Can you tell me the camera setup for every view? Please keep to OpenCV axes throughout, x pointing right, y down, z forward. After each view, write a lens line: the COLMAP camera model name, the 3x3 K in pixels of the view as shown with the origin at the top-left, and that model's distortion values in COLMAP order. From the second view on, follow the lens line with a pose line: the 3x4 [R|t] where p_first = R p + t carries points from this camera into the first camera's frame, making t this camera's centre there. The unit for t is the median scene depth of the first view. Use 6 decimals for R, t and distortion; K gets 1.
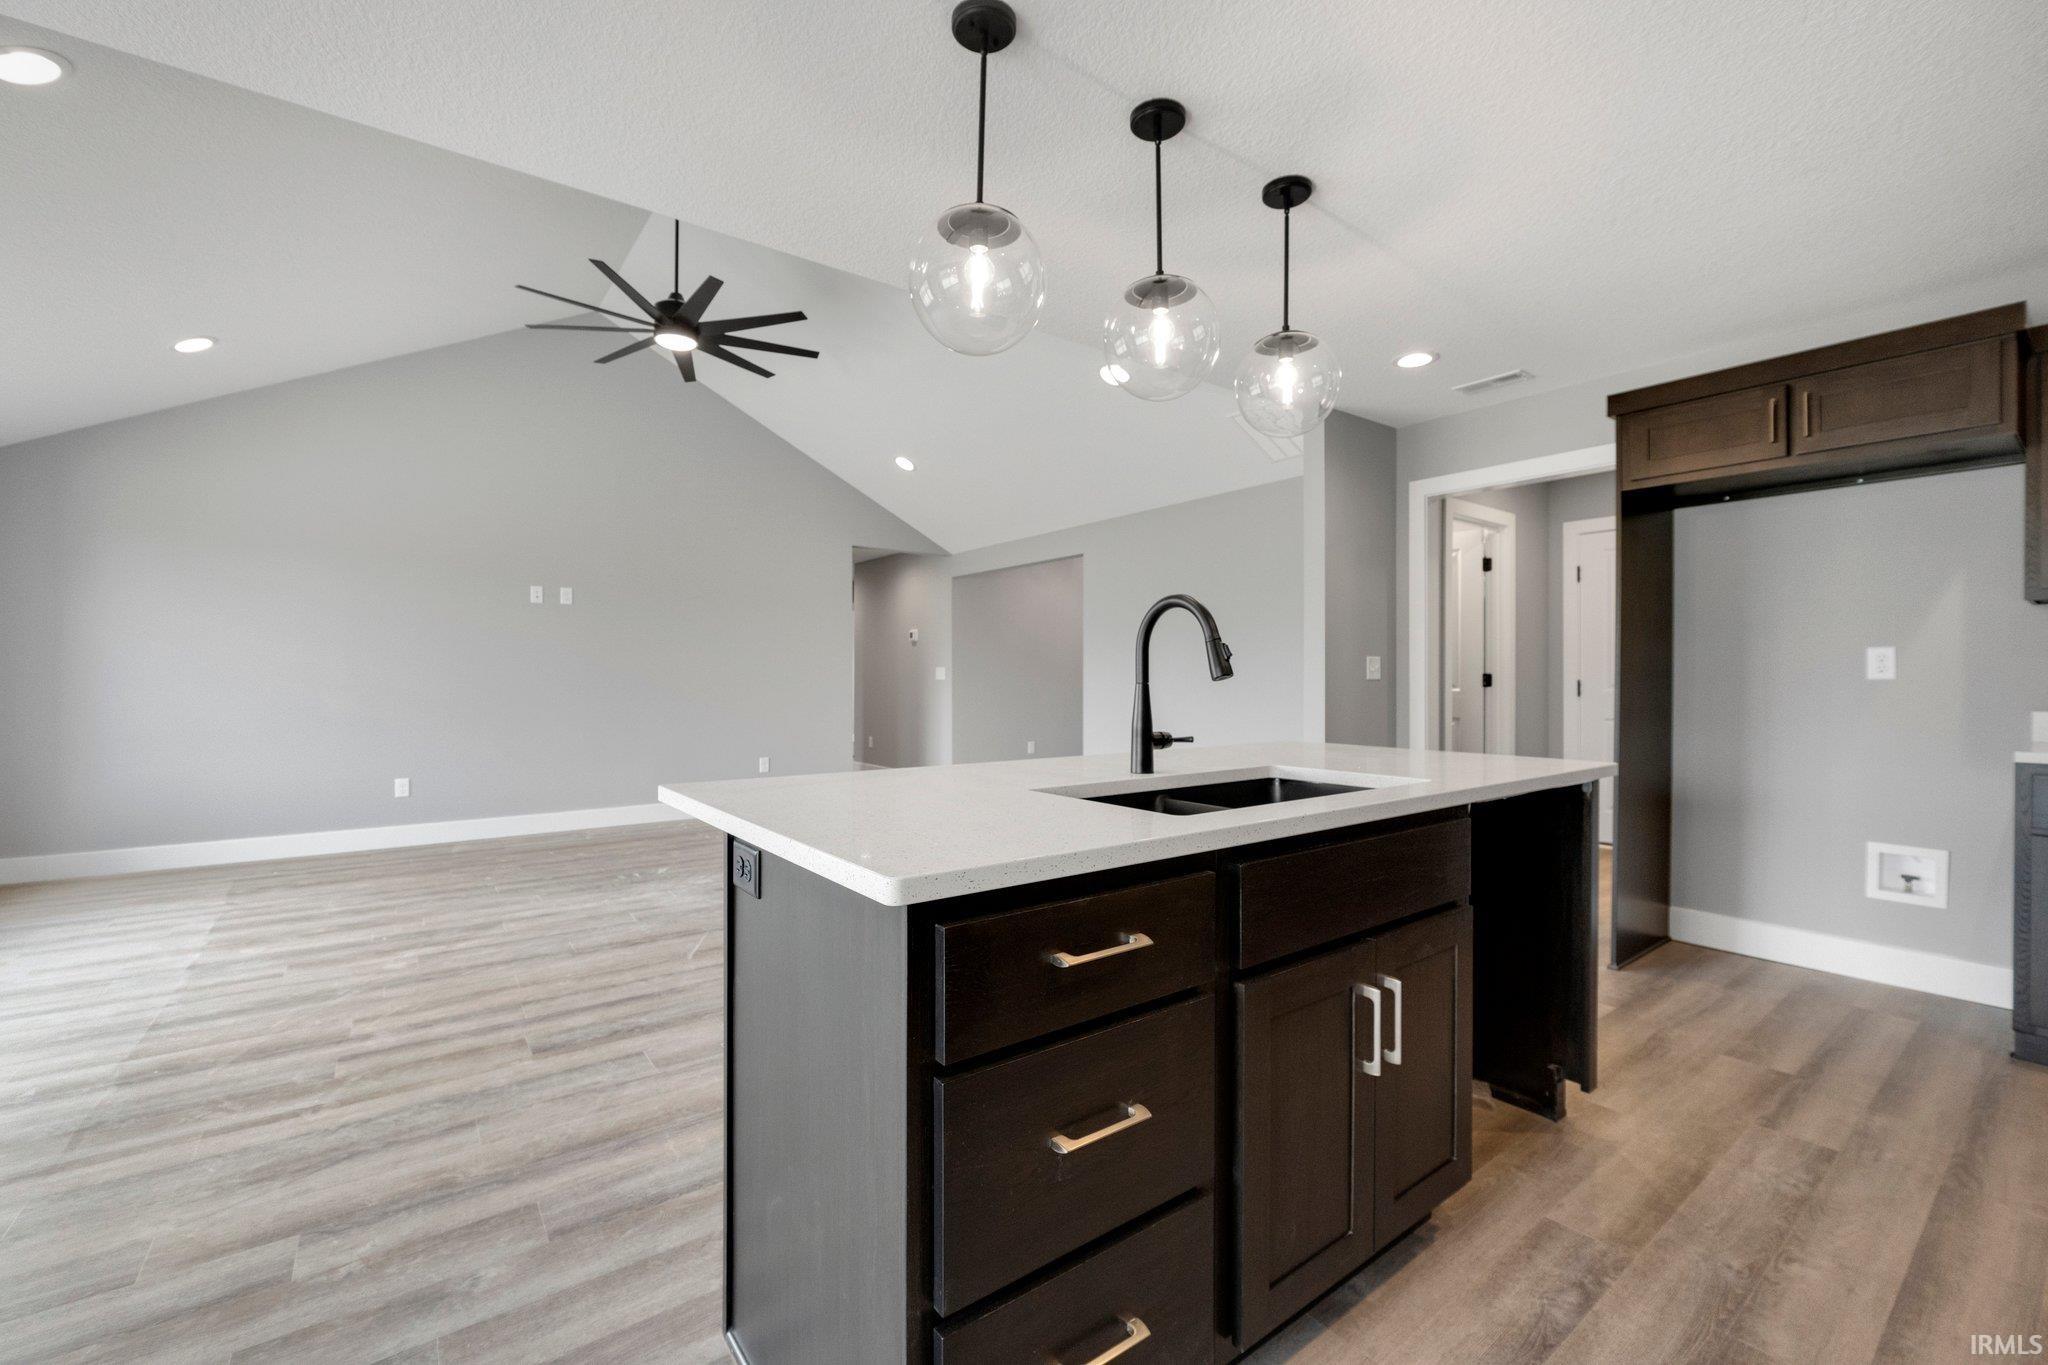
lens RADIAL K [[848.2, 0, 1025.6], [0, 848.2, 681.1], [0, 0, 1]] dist [-0.009993, 0.000407]
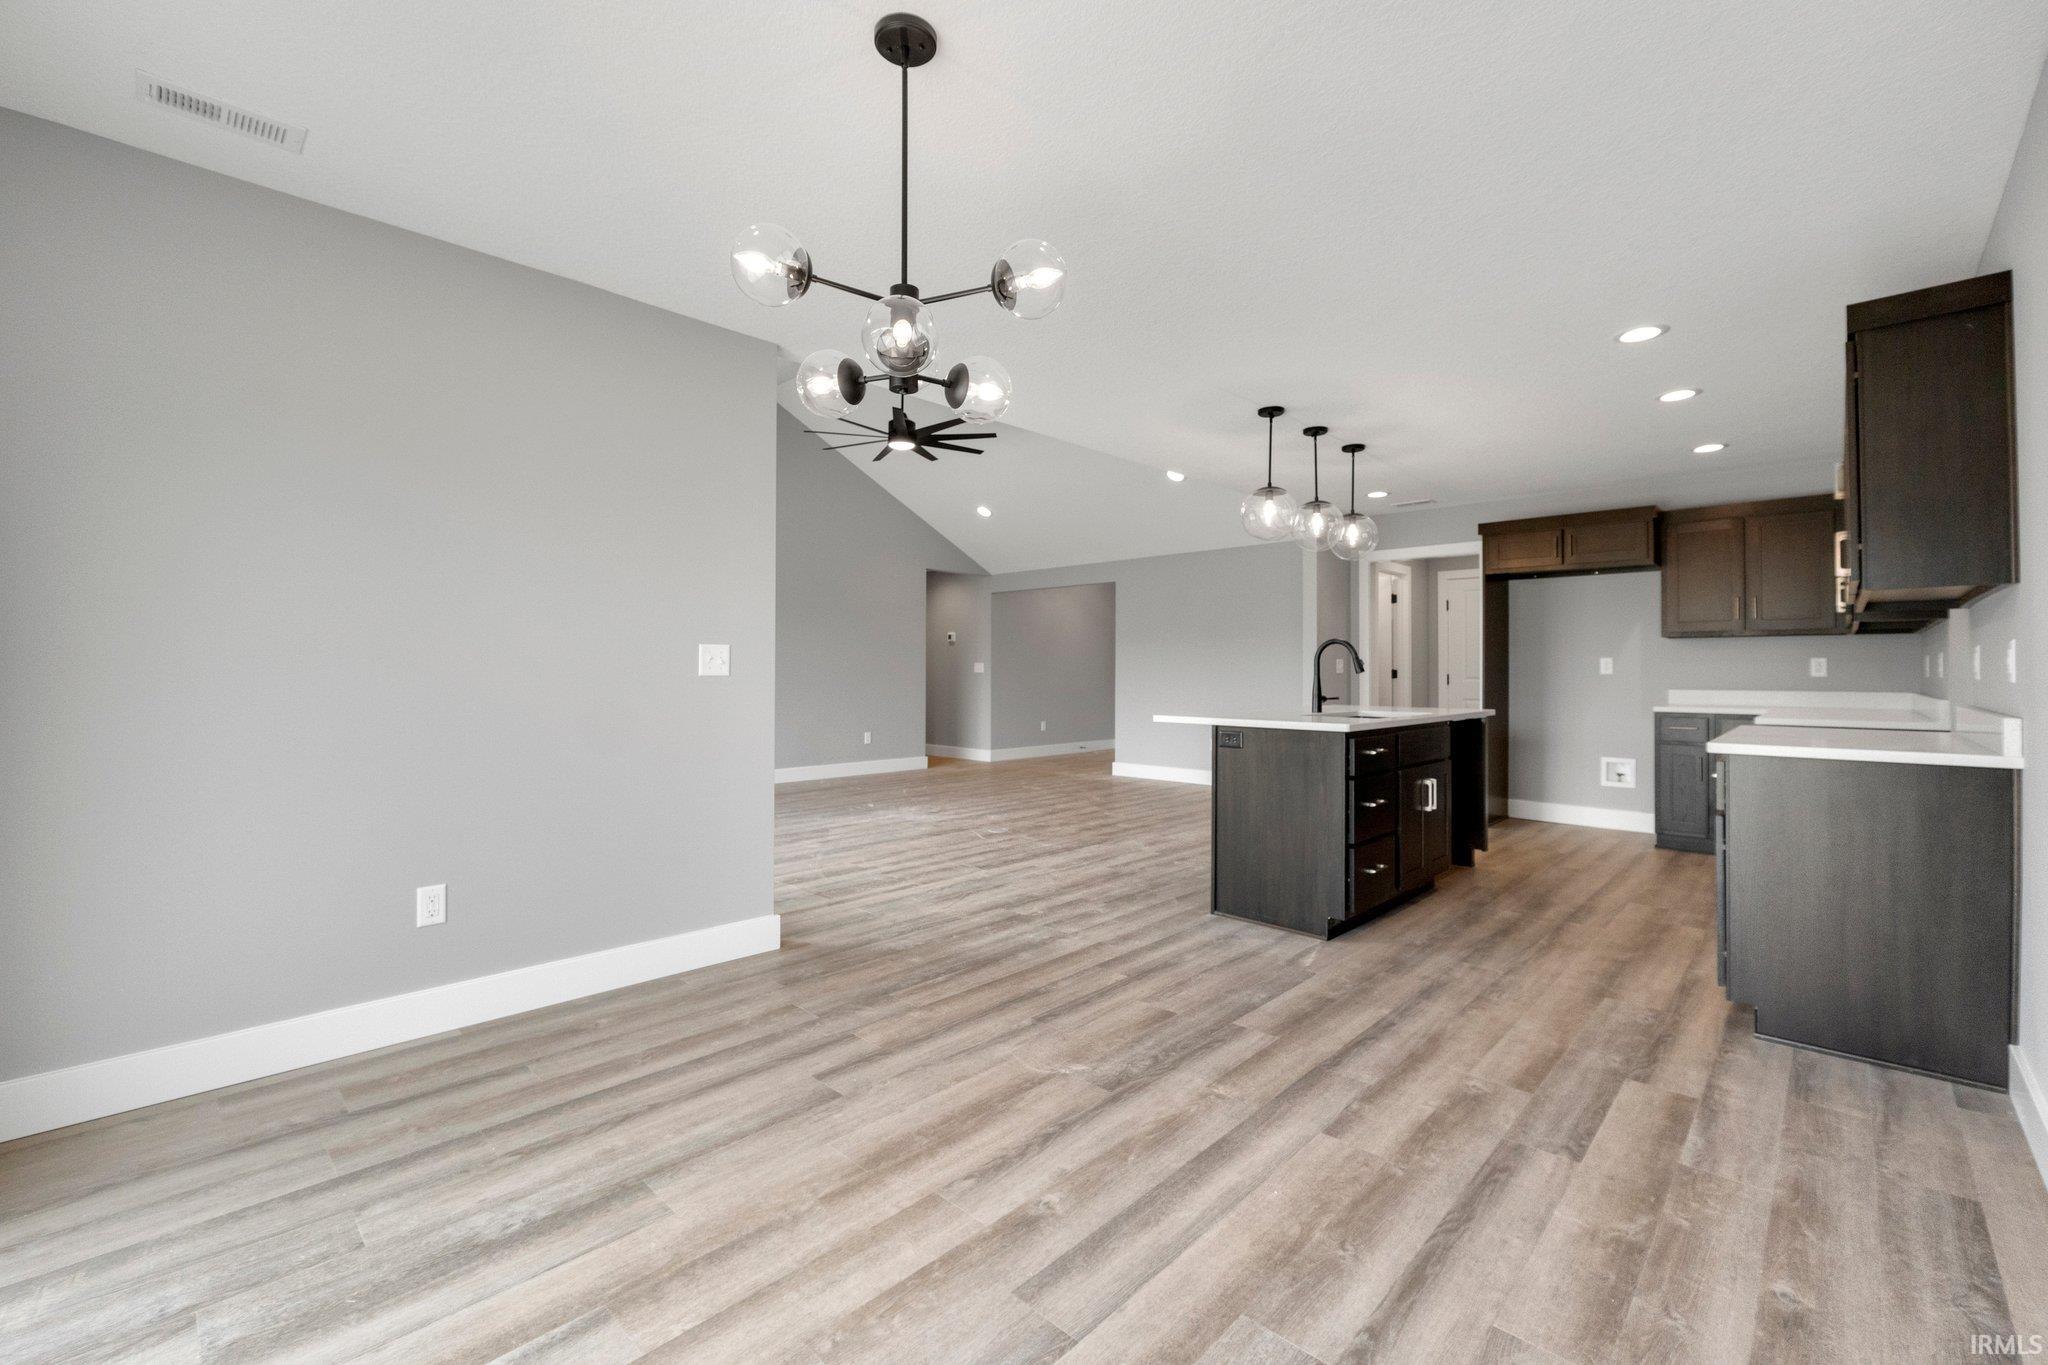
lens RADIAL K [[860.2, 0, 1020.6], [0, 860.2, 658.2], [0, 0, 1]] dist [-0.011250, 0.000123]
pose [[0.987737, 0.005680, 0.156026, -0.685563], [-0.002789, 0.999821, -0.018736, 0.002508], [-0.156105, 0.018071, 0.987575, -0.808479]]
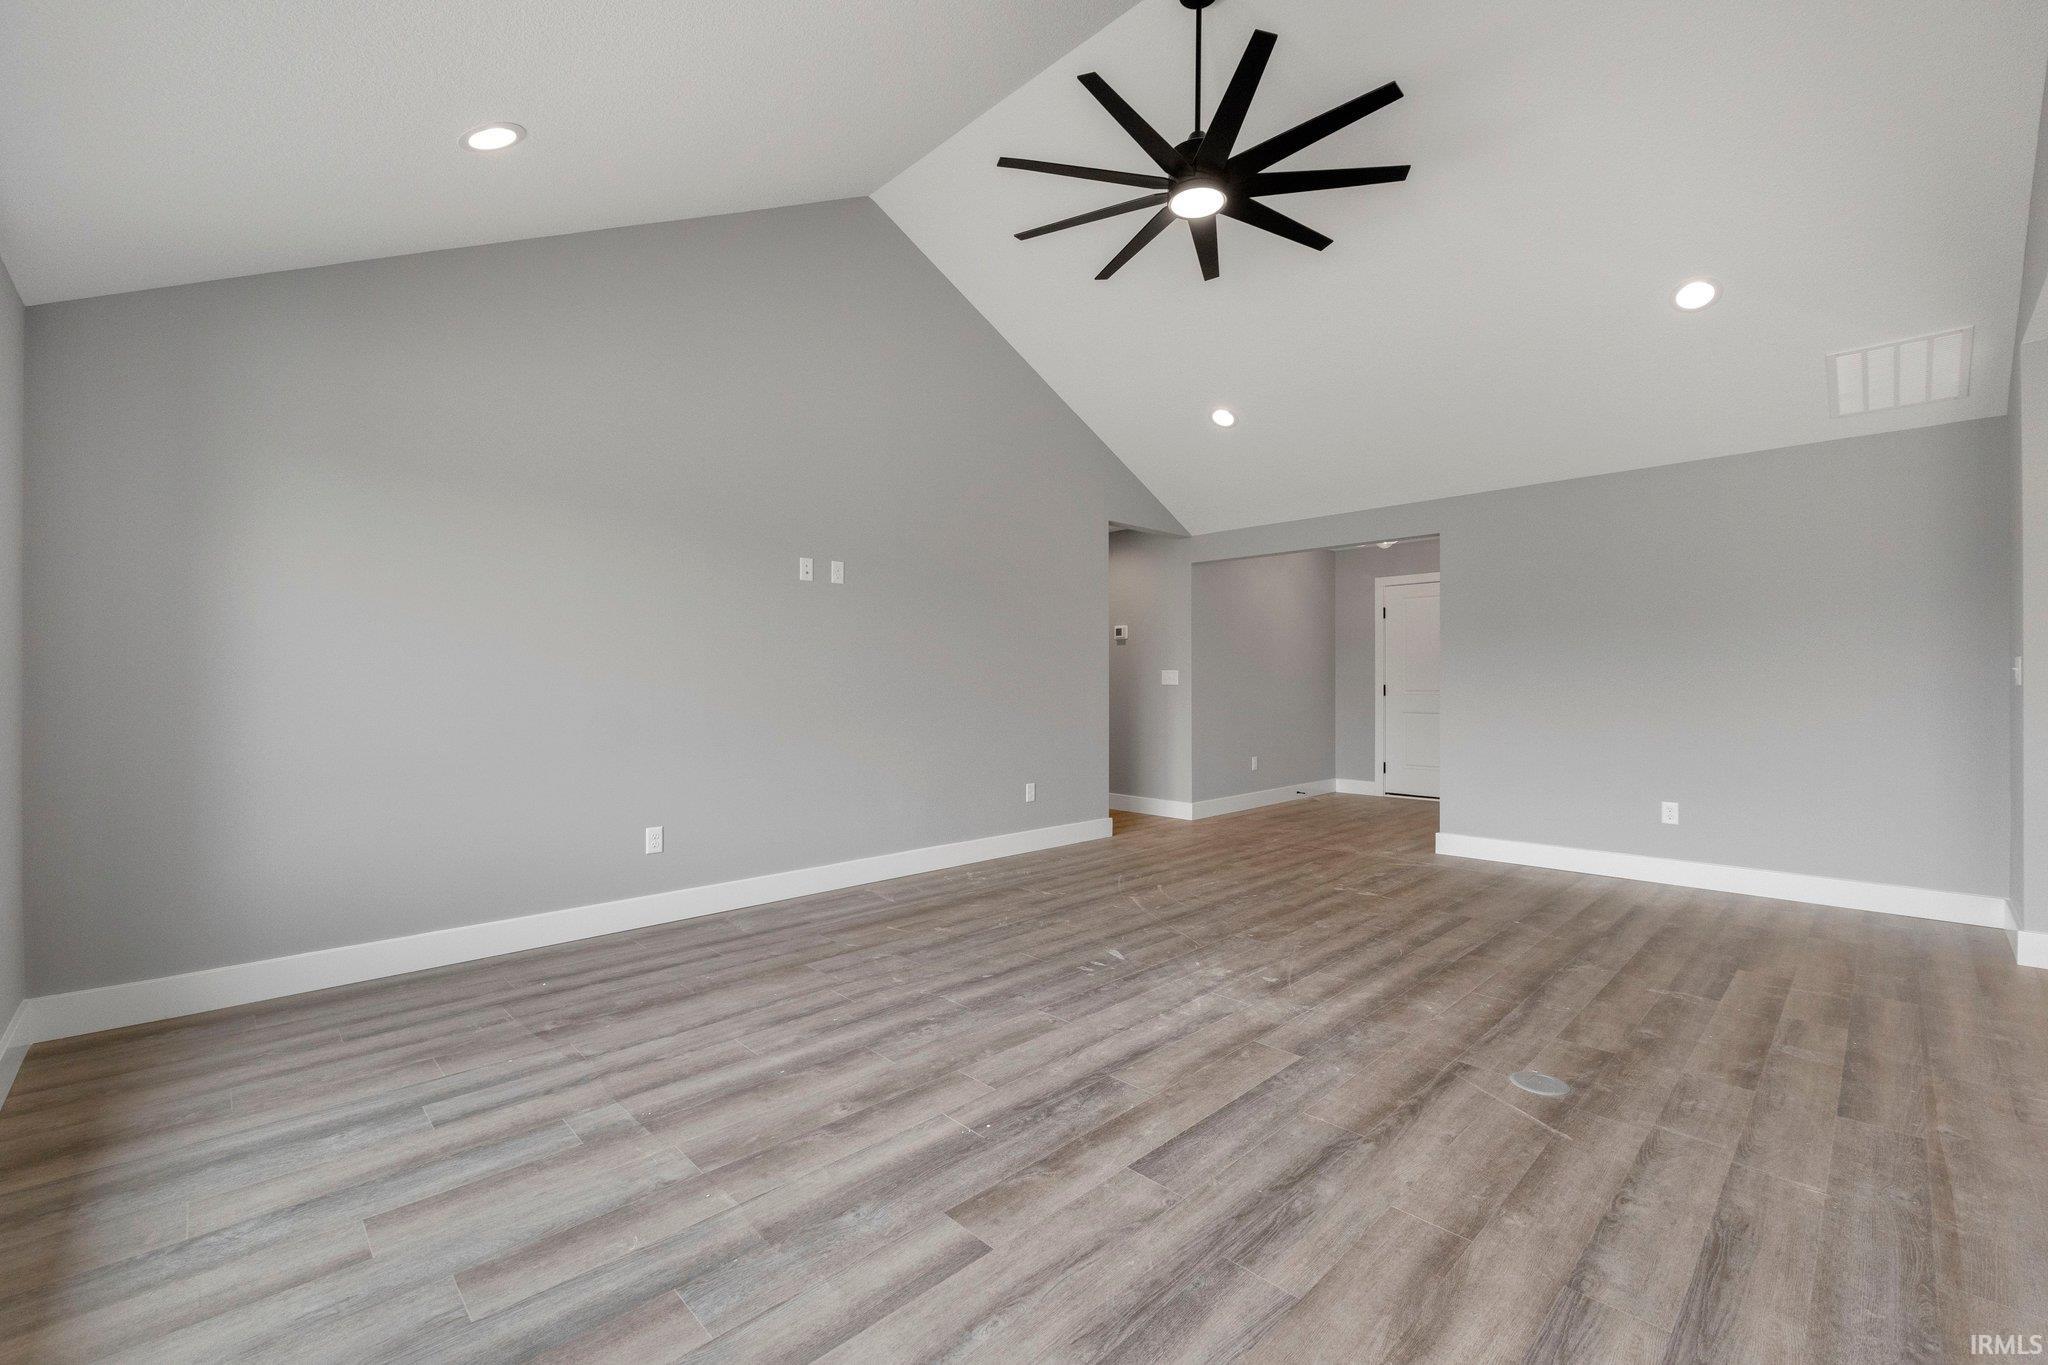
lens RADIAL K [[853.1, 0, 1022.1], [0, 853.1, 677.1], [0, 0, 1]] dist [-0.010047, 0.000078]
pose [[0.992412, 0.000332, 0.122956, -1.002022], [0.000940, 0.999947, -0.010285, -0.001448], [-0.122953, 0.010322, 0.992359, 0.500776]]
